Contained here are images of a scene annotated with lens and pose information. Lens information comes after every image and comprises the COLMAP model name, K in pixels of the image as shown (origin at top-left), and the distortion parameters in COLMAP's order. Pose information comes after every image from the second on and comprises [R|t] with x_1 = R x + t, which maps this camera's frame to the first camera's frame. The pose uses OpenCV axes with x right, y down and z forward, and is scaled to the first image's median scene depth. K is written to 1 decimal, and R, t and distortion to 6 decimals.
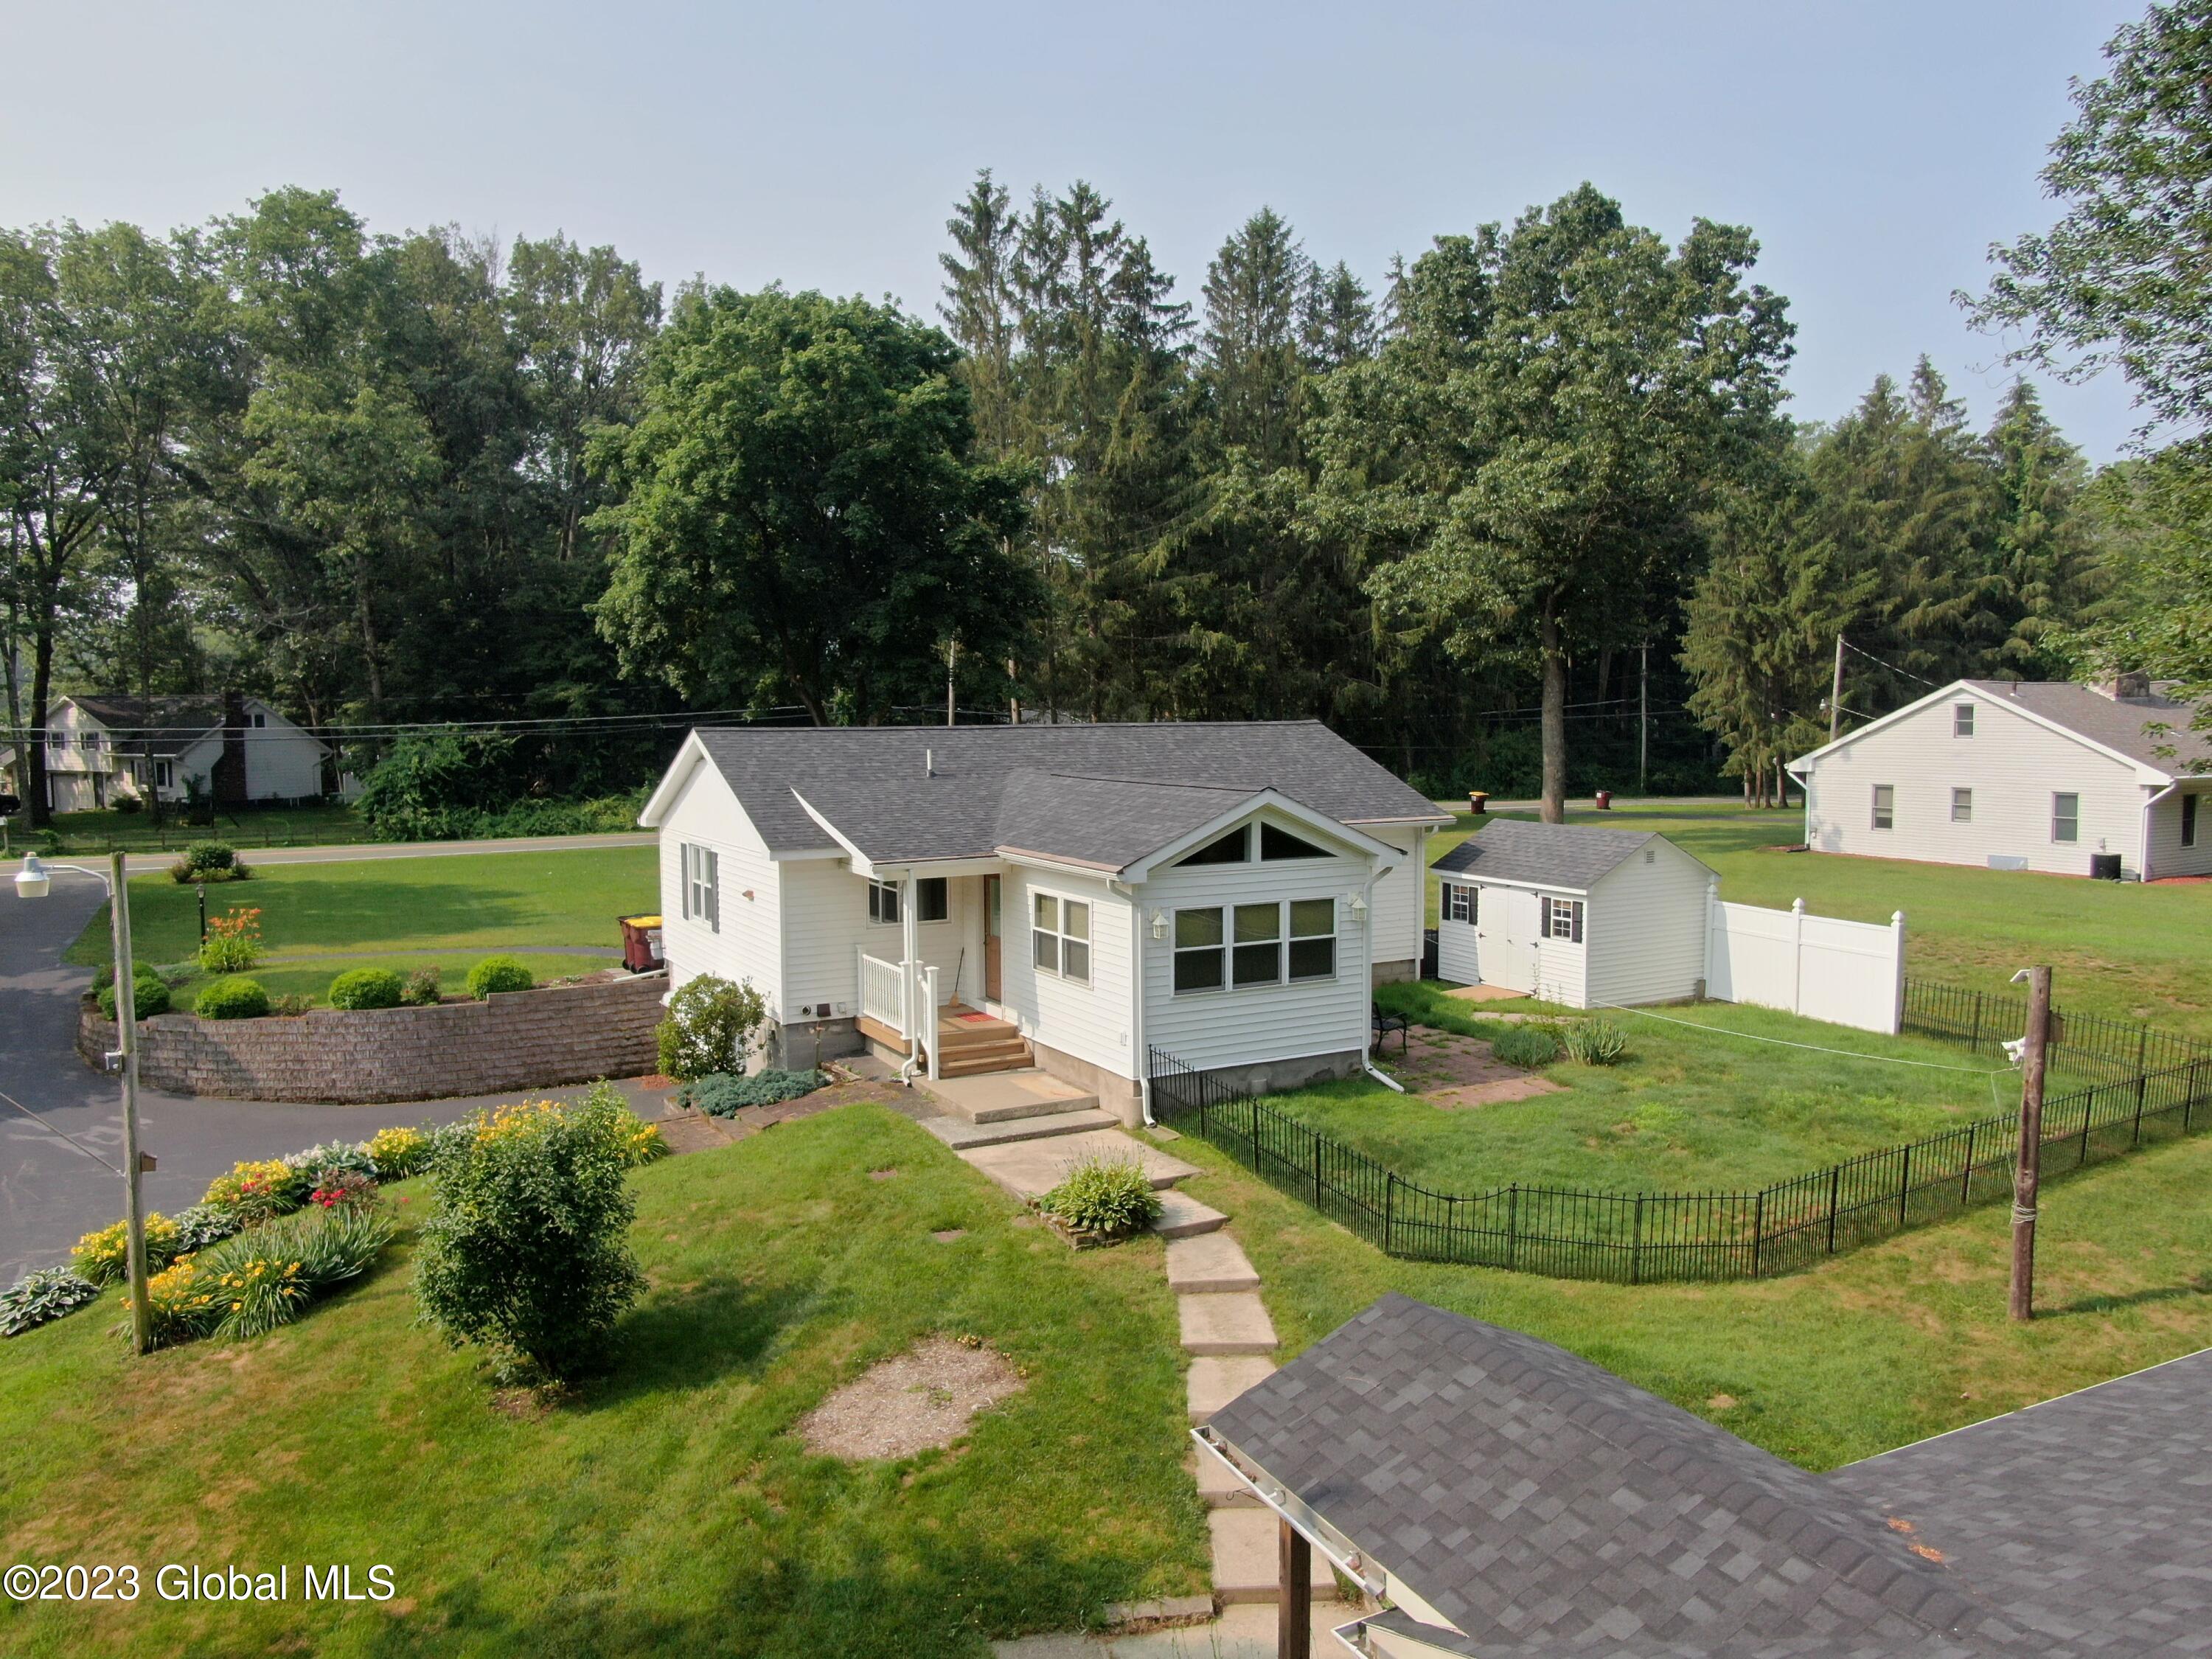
lens RADIAL K [[1589.5, 0, 1105.4], [0, 1589.5, 823.6], [0, 0, 1]] dist [-0.018798, 0.004512]
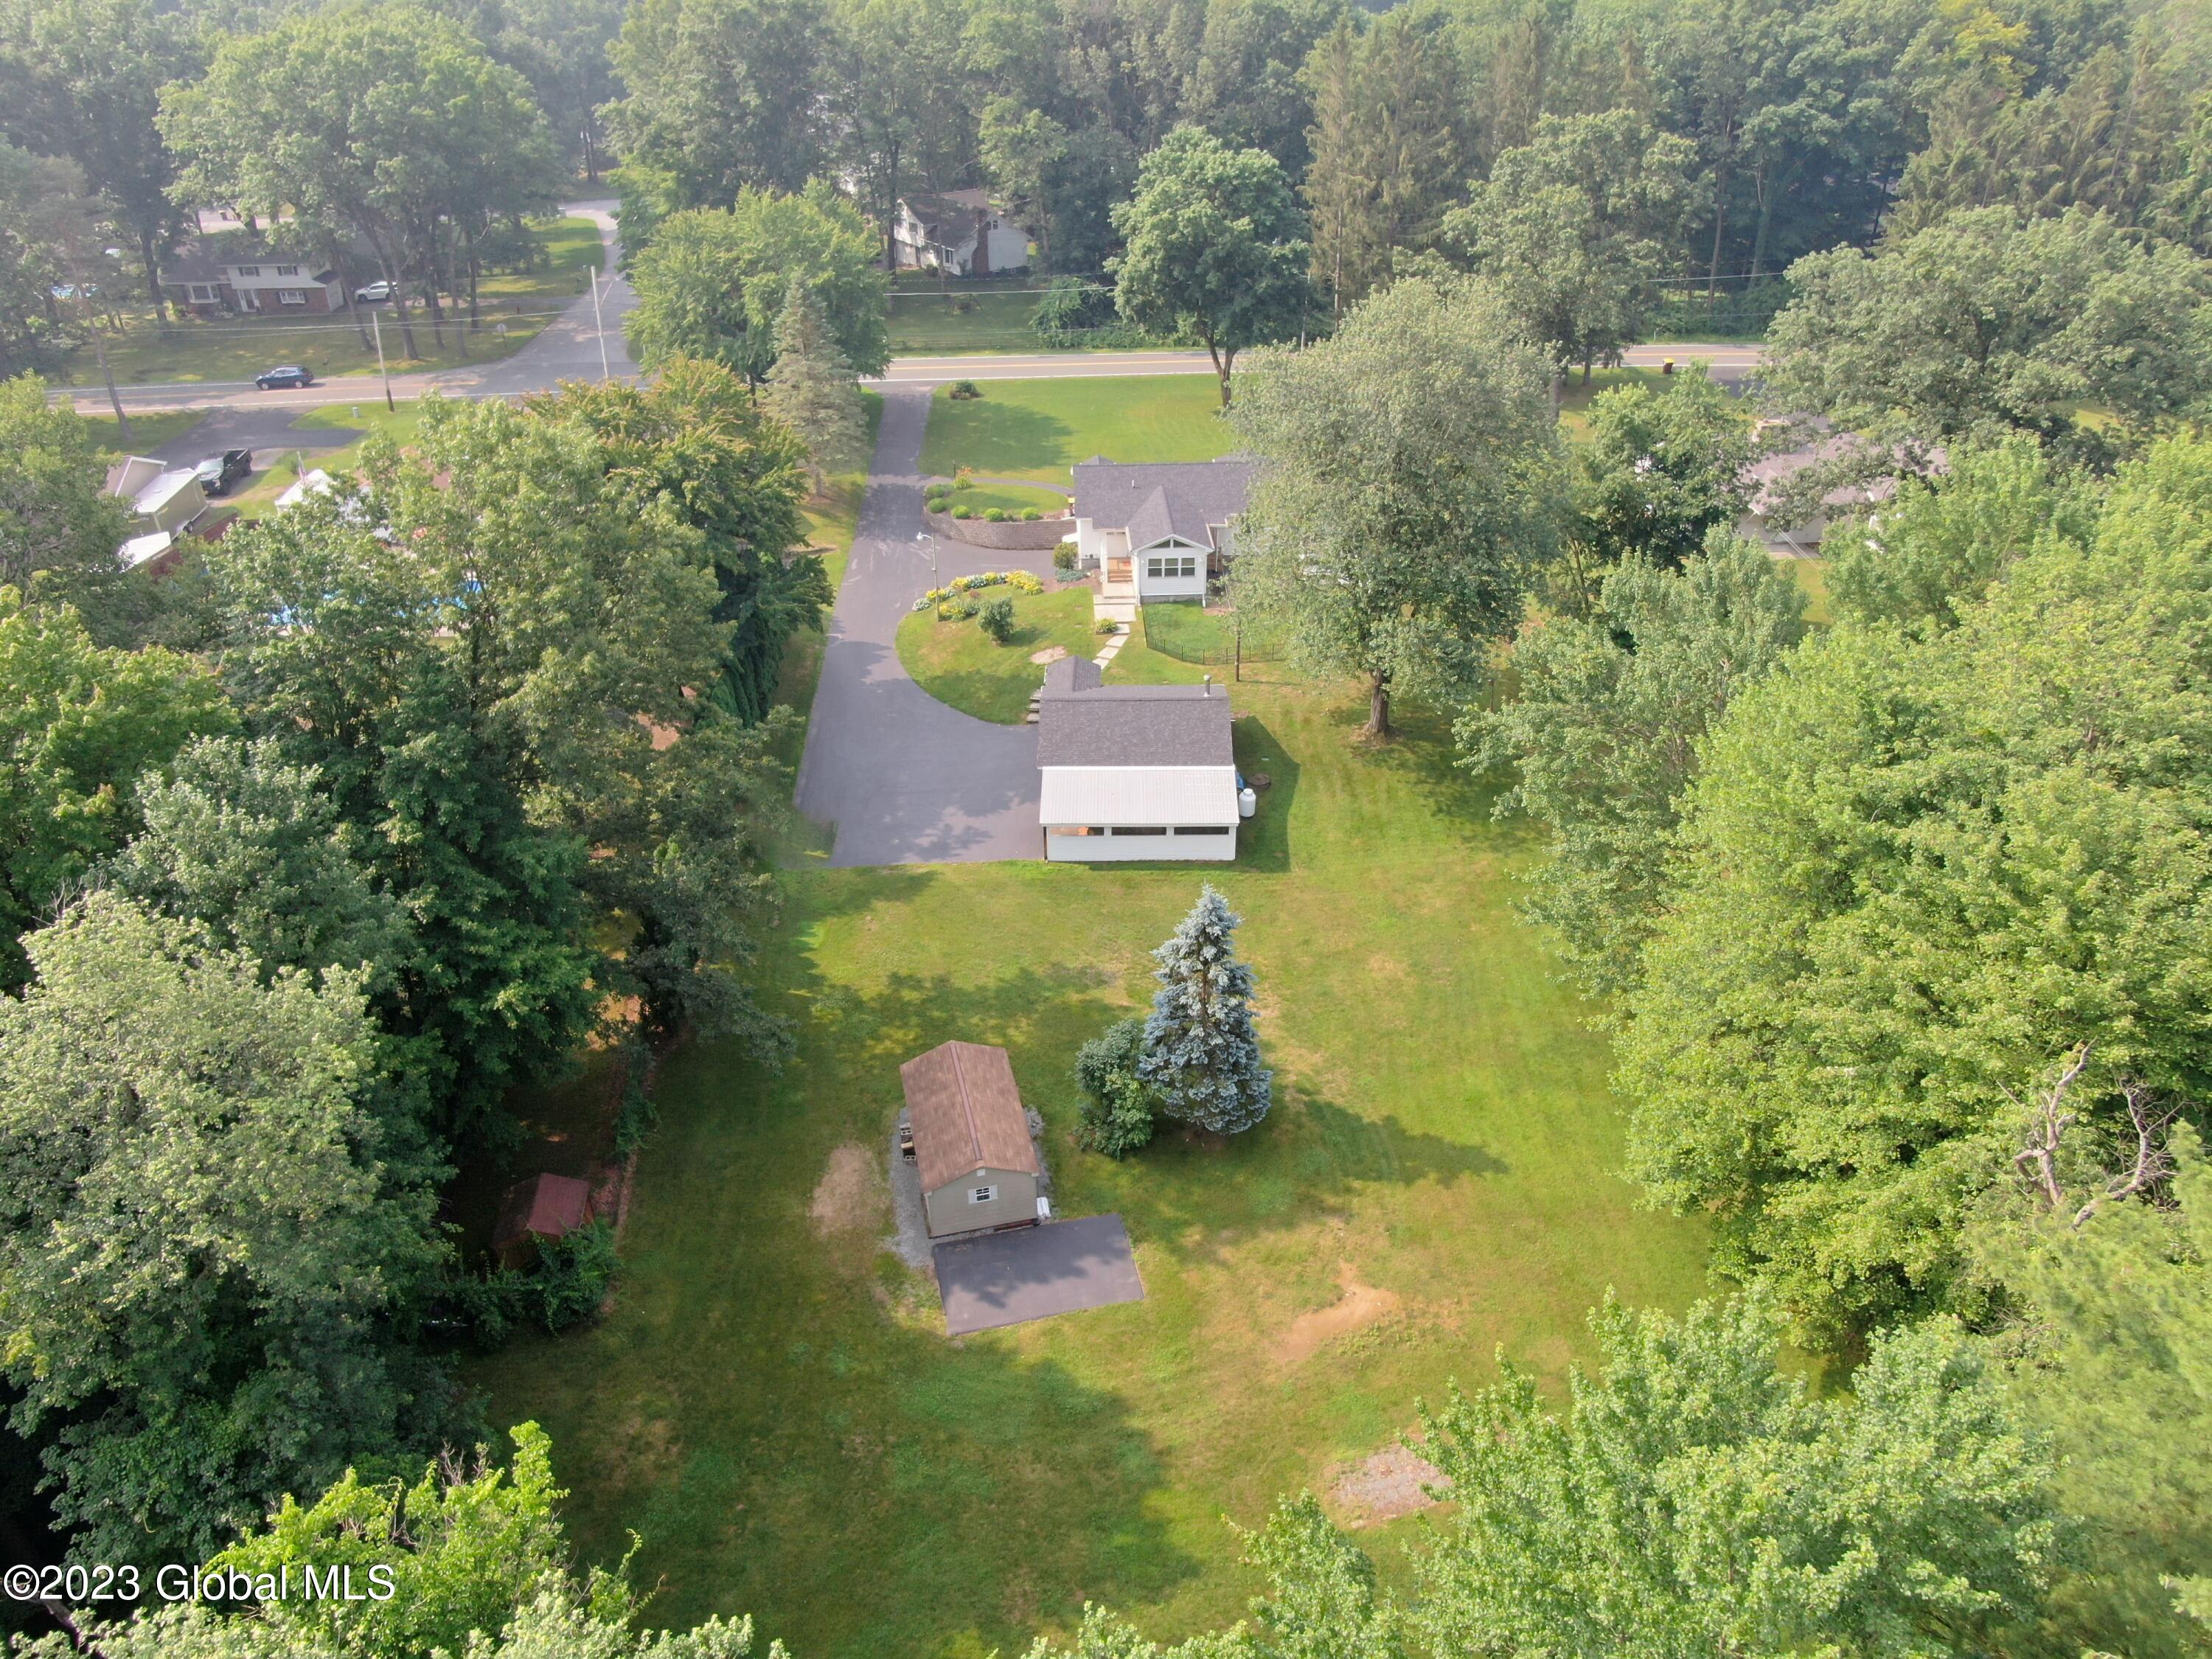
lens RADIAL K [[1589.5, 0, 1105.4], [0, 1589.5, 823.6], [0, 0, 1]] dist [-0.018798, 0.004512]
pose [[0.897226, 0.230916, -0.376381, 1.396682], [-0.031467, 0.883637, 0.467113, -1.066125], [0.440448, -0.407263, 0.800089, -2.241397]]
